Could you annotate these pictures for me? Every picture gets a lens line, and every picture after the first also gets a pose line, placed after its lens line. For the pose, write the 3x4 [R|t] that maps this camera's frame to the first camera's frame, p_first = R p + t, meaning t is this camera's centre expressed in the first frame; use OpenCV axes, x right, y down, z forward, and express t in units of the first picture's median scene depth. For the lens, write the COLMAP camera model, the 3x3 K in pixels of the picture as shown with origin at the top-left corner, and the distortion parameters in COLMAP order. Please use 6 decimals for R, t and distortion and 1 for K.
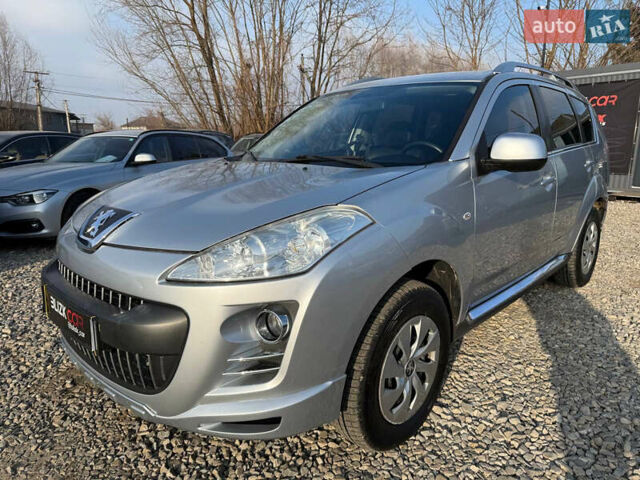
lens RADIAL K [[450.4, 0, 319.4], [0, 450.4, 256.4], [0, 0, 1]] dist [0.053673, -0.055353]
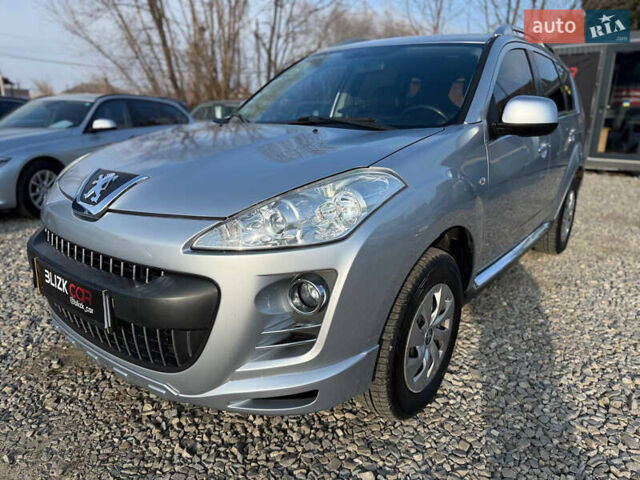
lens RADIAL K [[450.4, 0, 319.4], [0, 450.4, 256.4], [0, 0, 1]] dist [0.053673, -0.055353]
pose [[0.995922, -0.014271, 0.089086, -0.122637], [0.008923, 0.998150, 0.060148, 0.011172], [-0.089780, -0.059108, 0.994206, 0.052218]]
